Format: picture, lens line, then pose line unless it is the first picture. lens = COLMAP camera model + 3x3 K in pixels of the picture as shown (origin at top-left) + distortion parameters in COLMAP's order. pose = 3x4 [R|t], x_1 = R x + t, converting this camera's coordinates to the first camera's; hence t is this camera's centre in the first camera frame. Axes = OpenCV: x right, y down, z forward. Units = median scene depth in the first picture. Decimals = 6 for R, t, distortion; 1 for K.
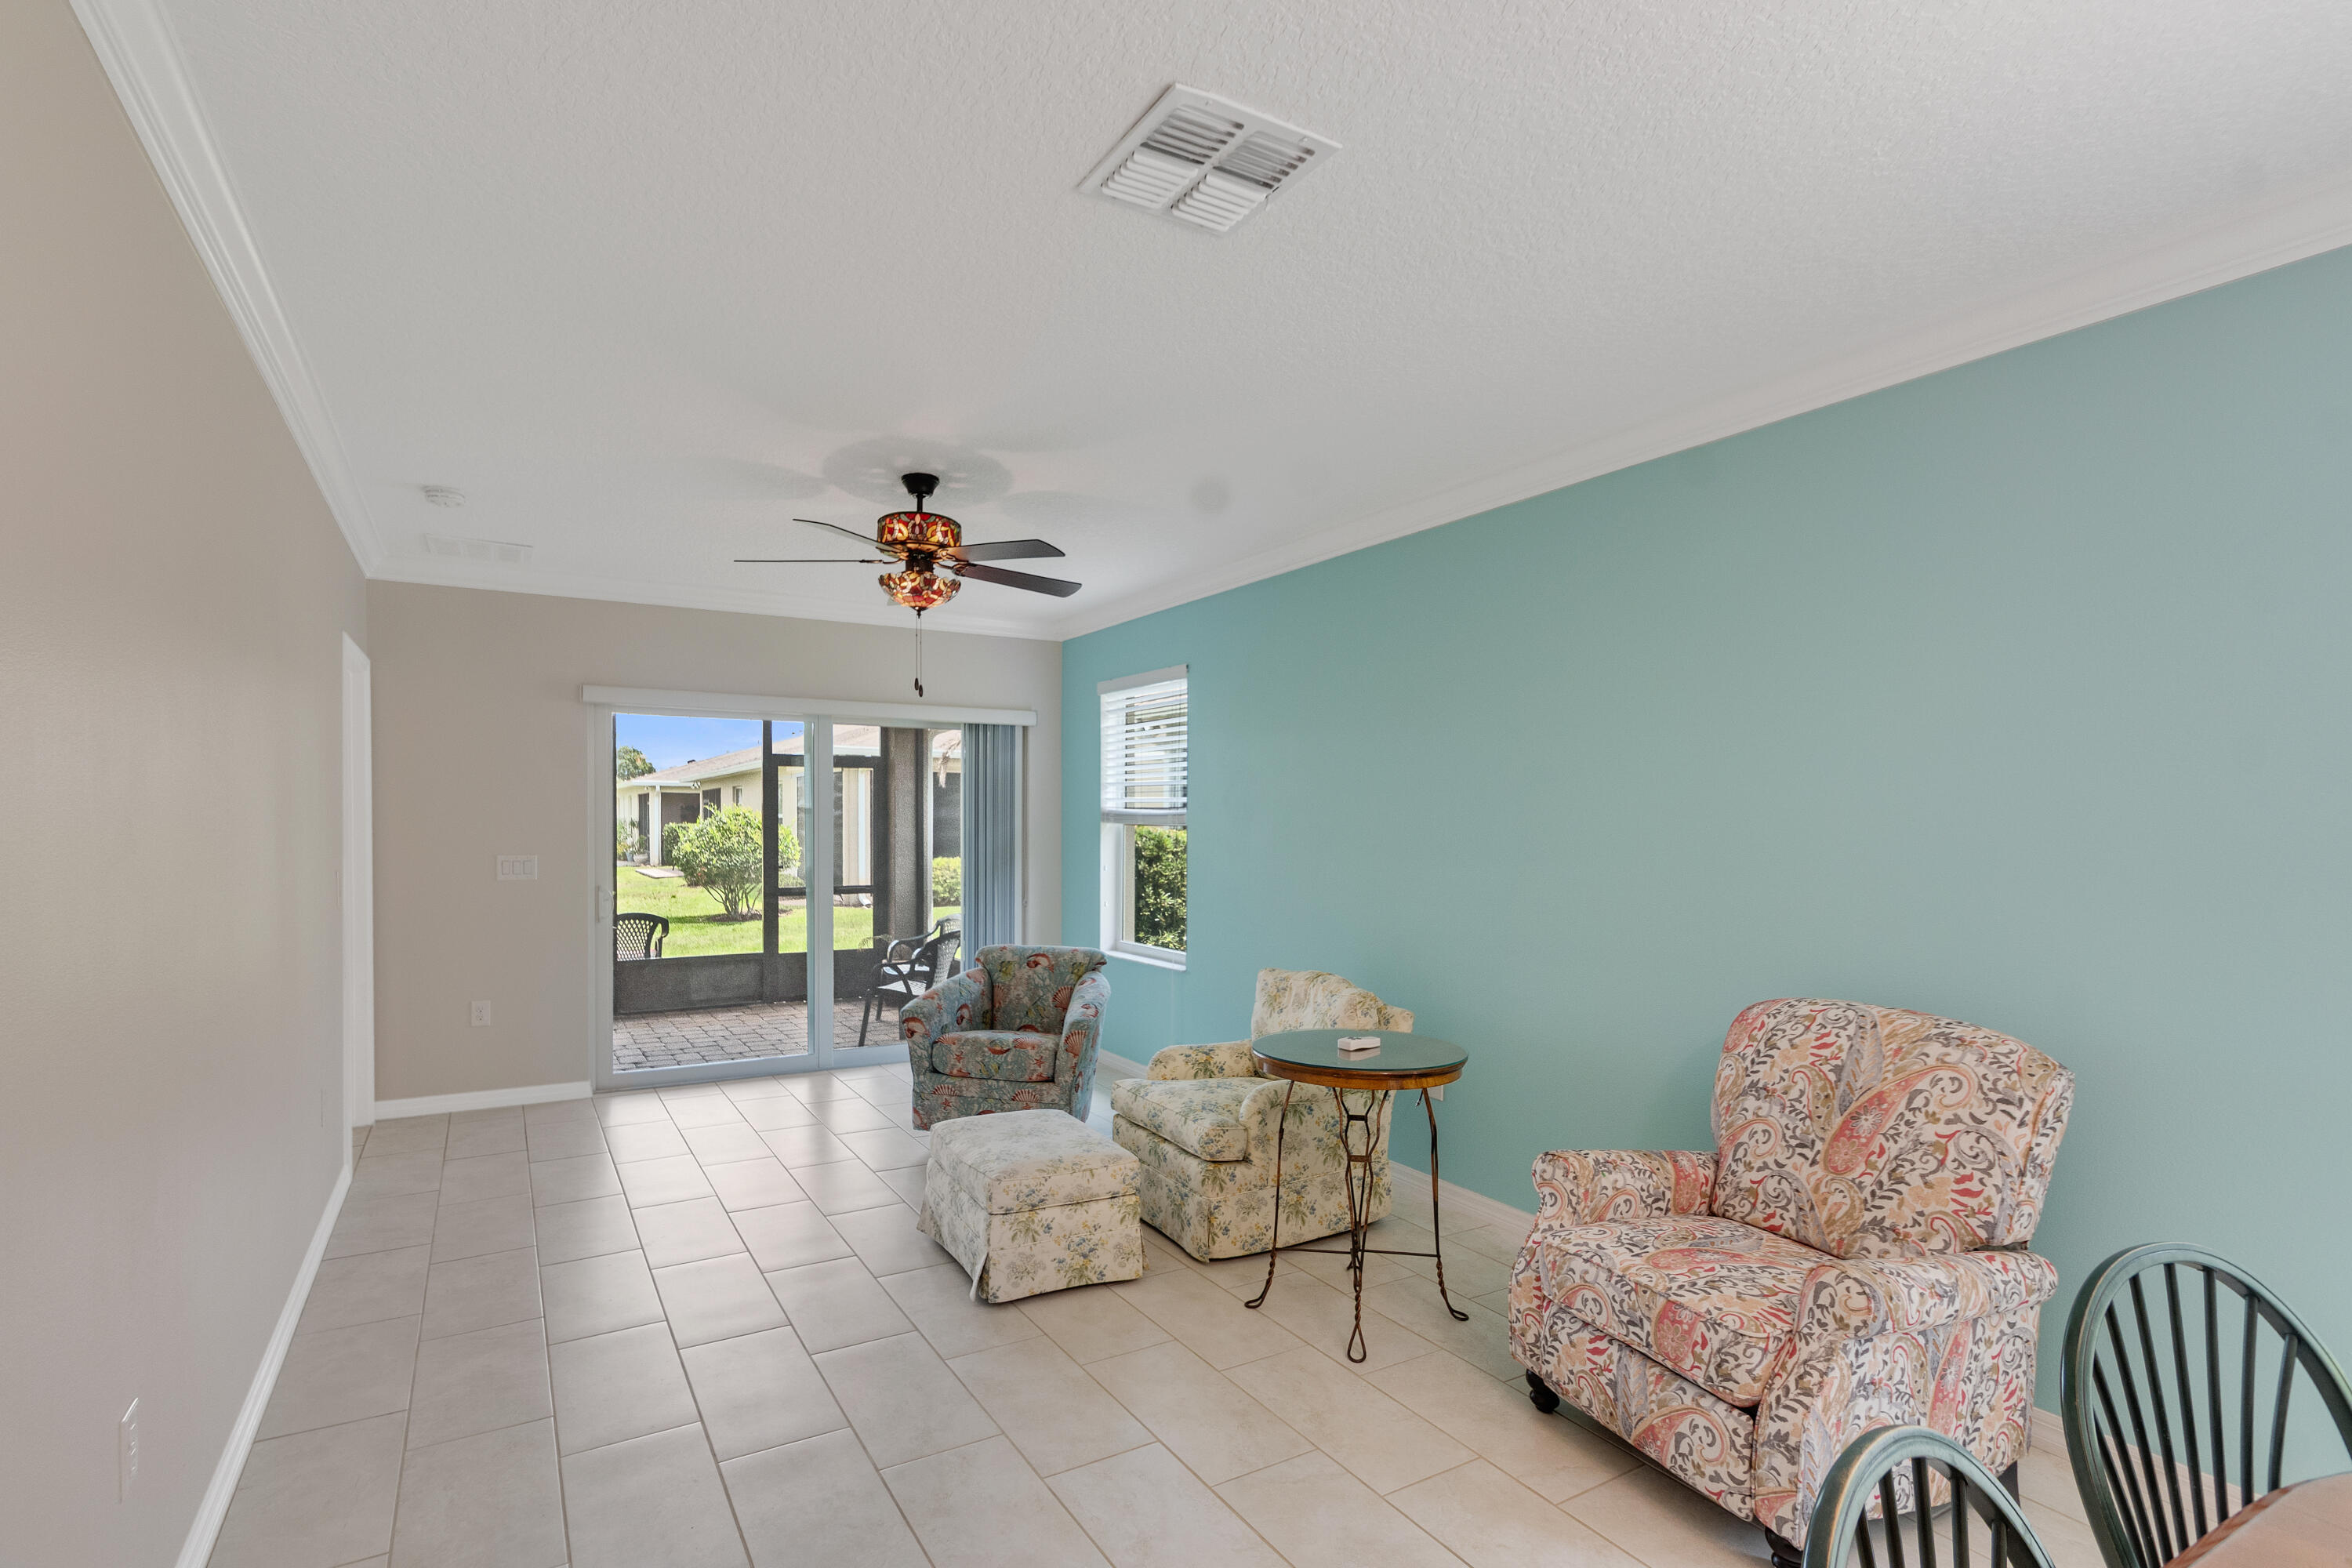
lens RADIAL K [[1081.2, 0, 1104.8], [0, 1081.2, 824.0], [0, 0, 1]] dist [0.003550, -0.002889]
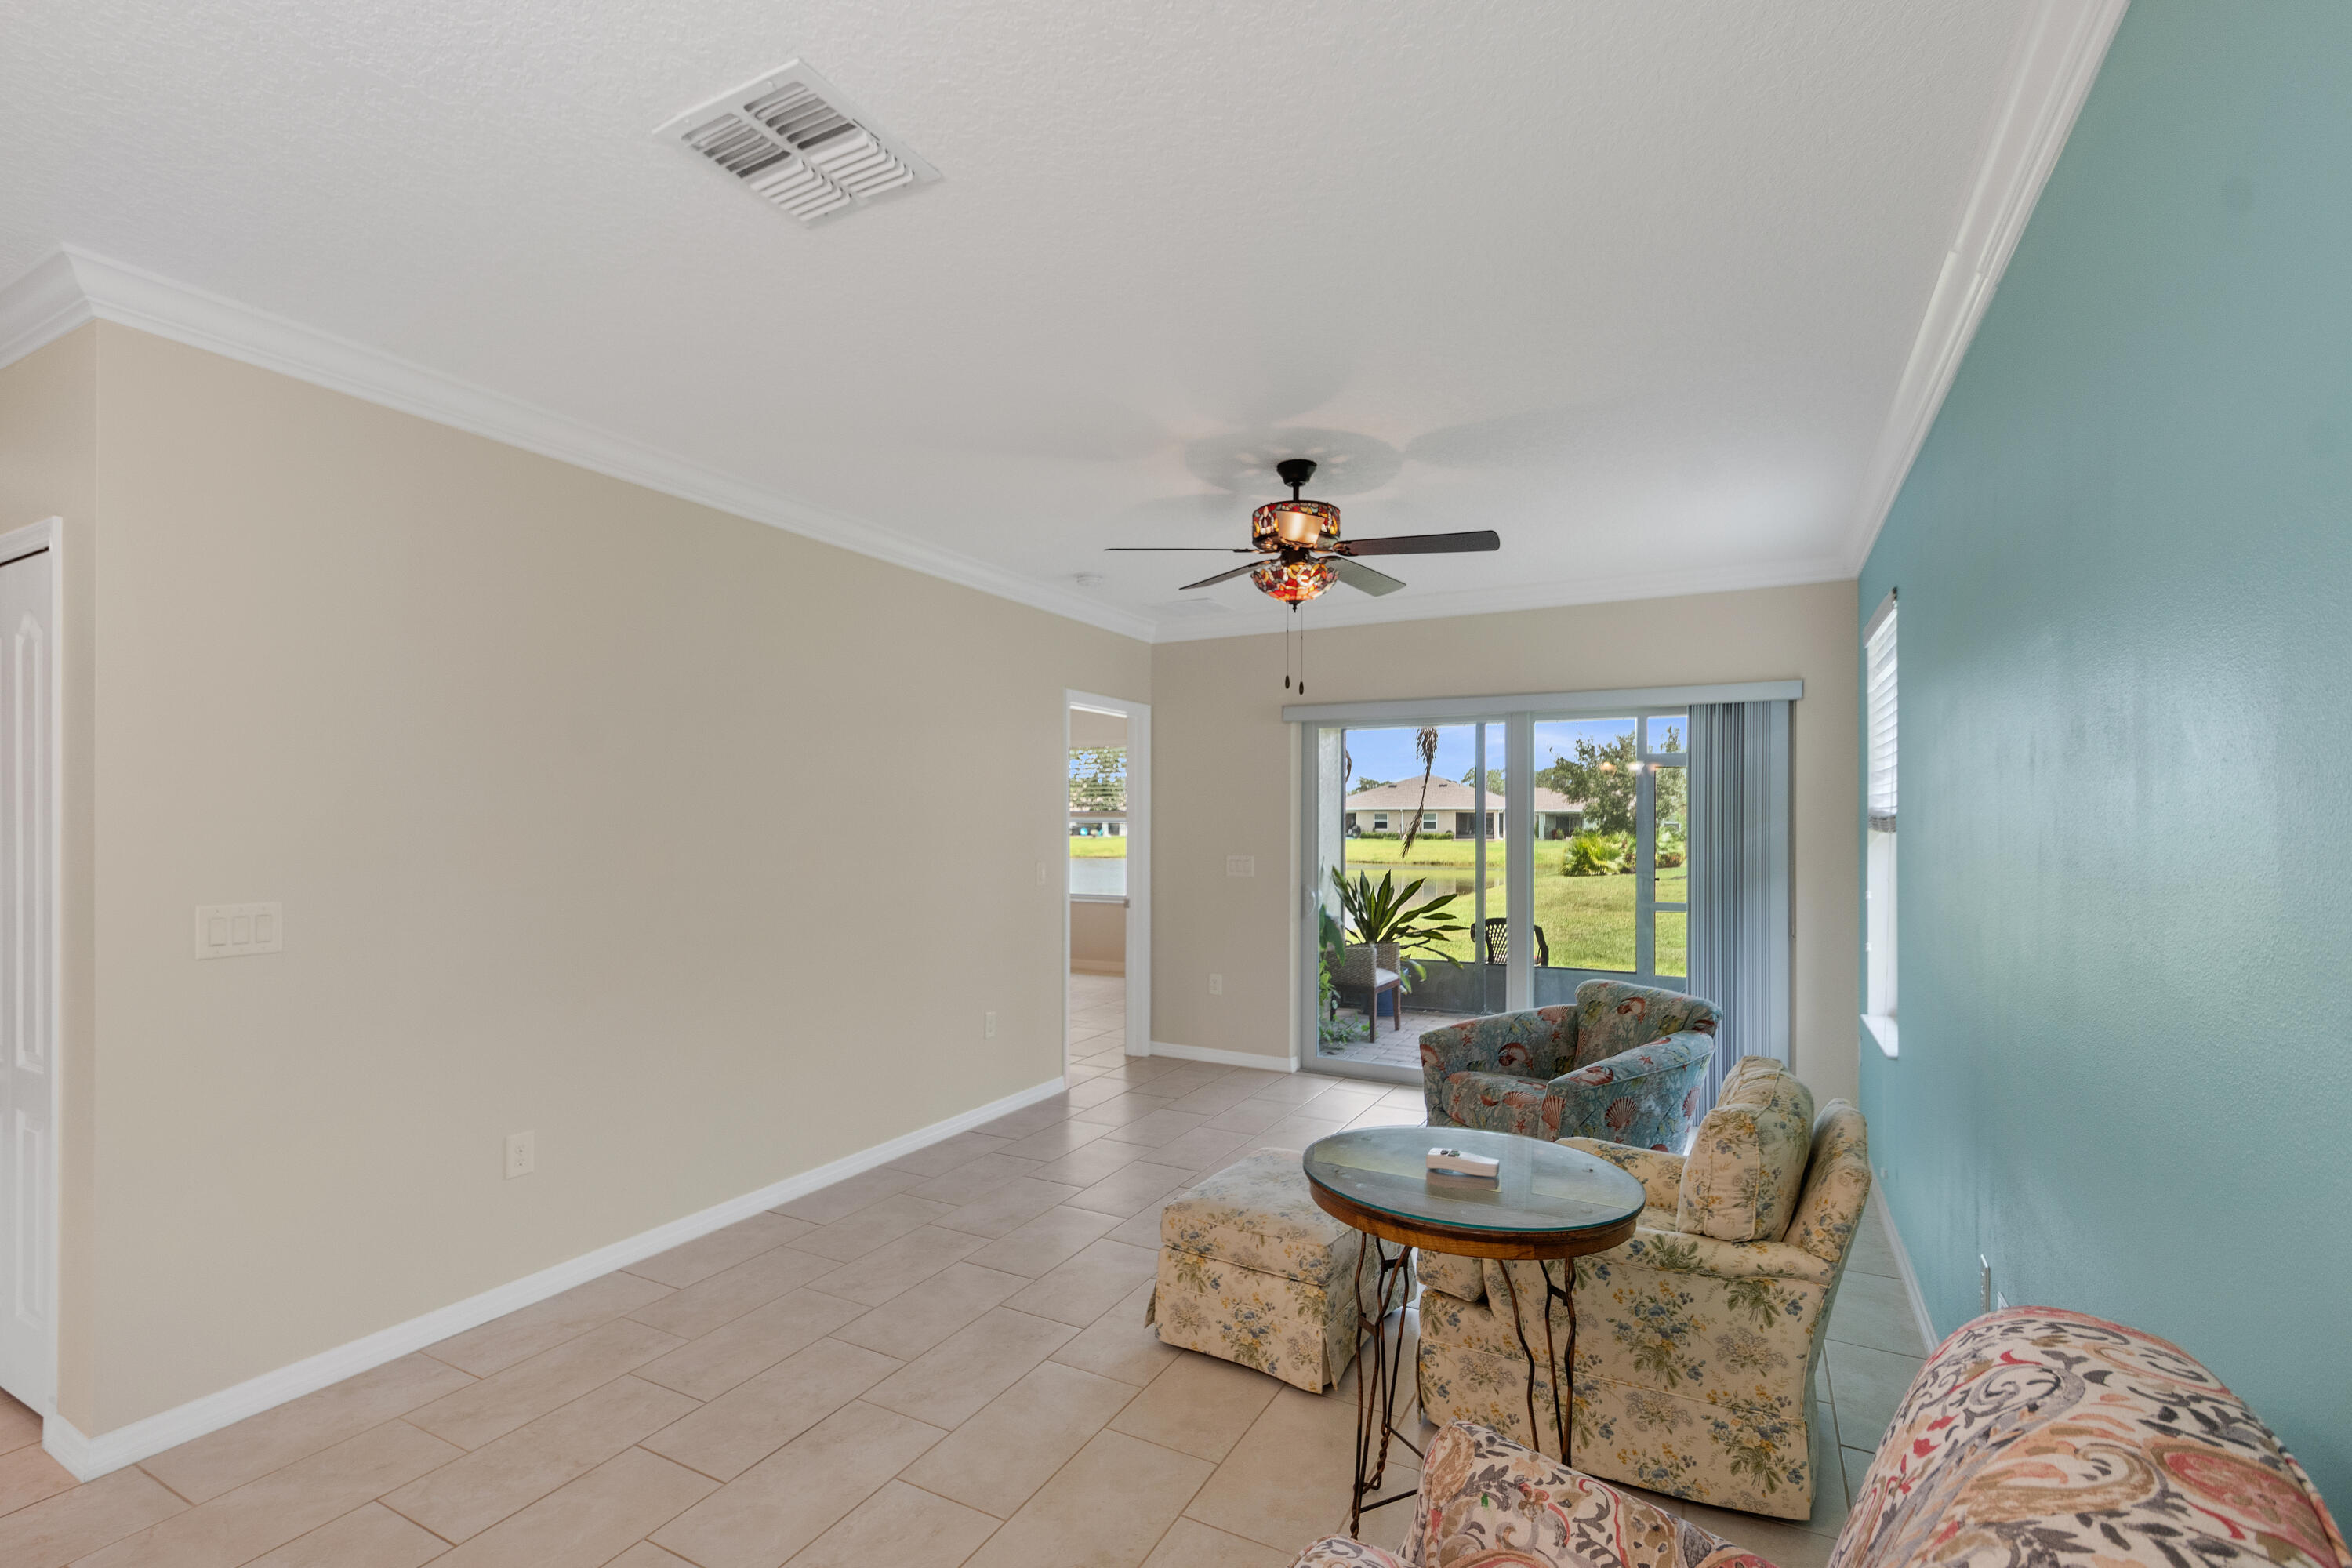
lens RADIAL K [[1081.2, 0, 1166.1], [0, 1081.2, 798.7], [0, 0, 1]] dist [0.003550, -0.002889]
pose [[0.525590, -0.022432, -0.850443, 0.636103], [-0.004080, 0.999574, -0.028887, 0.001925], [0.850729, 0.018653, 0.525274, 0.453479]]
